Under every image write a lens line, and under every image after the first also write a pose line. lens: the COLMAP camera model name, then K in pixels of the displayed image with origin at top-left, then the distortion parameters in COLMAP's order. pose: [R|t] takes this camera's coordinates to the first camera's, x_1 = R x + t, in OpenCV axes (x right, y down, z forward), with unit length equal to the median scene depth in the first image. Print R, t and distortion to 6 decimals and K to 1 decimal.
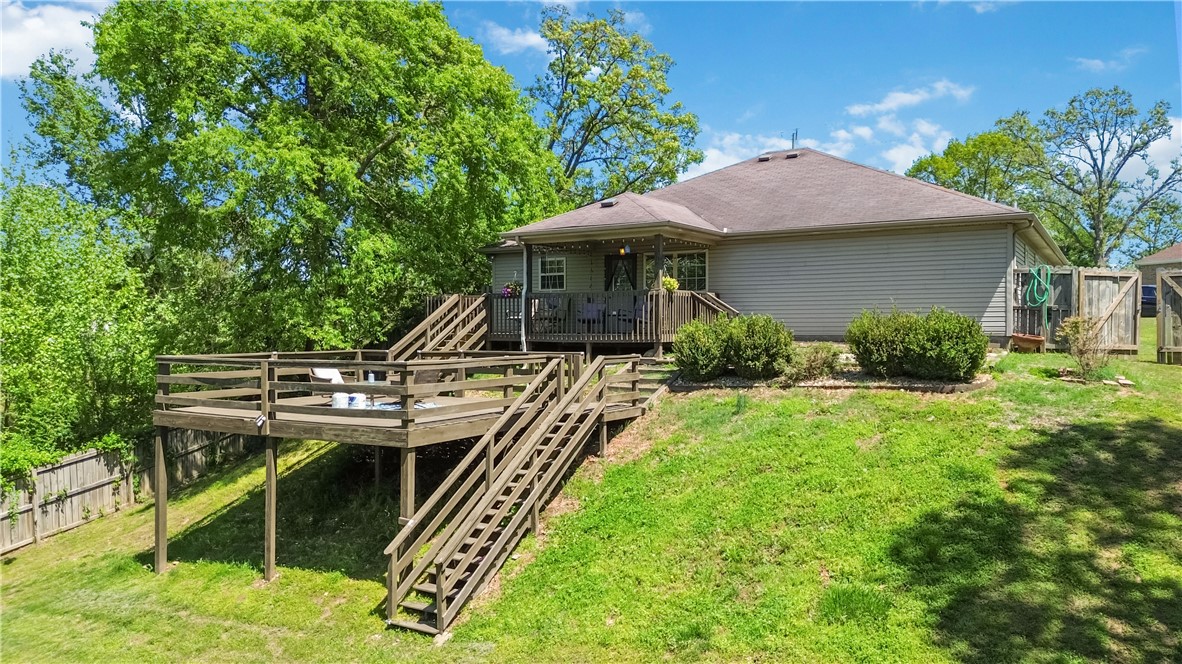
lens RADIAL K [[846.5, 0, 591.0], [0, 846.5, 332.0], [0, 0, 1]] dist [0.082076, -0.089706]
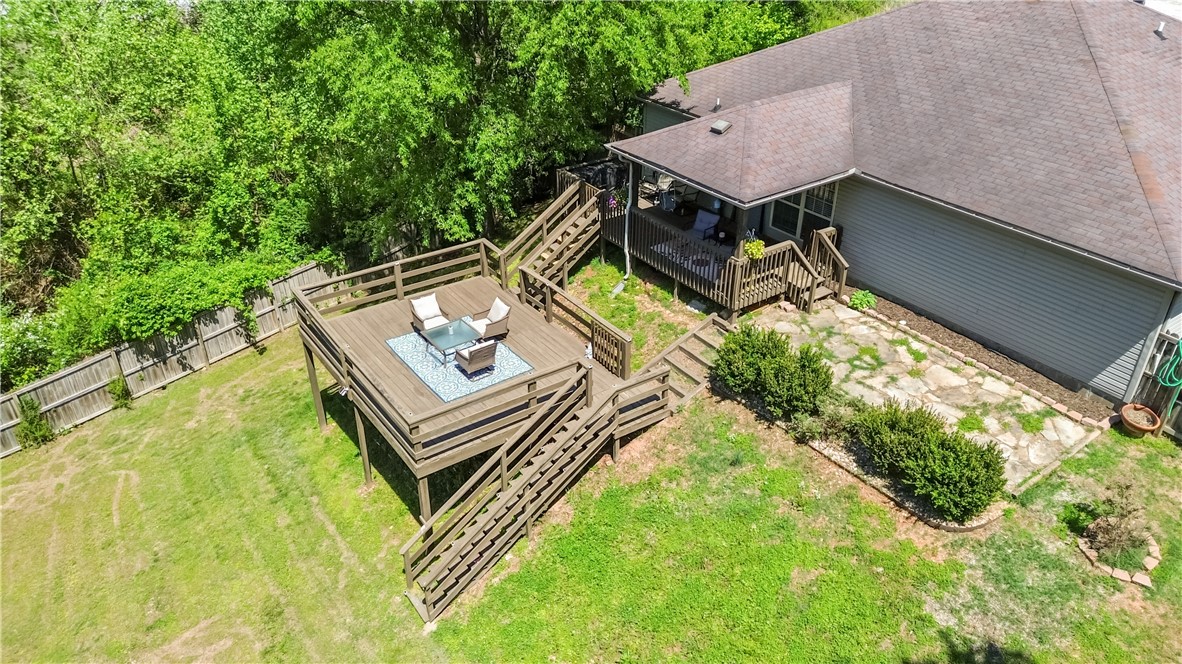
lens RADIAL K [[846.5, 0, 591.0], [0, 846.5, 332.0], [0, 0, 1]] dist [0.082076, -0.089706]
pose [[0.917488, 0.201881, -0.342725, 0.281513], [-0.000158, 0.861813, 0.507226, -0.479076], [0.397764, -0.465319, 0.790735, 0.158604]]
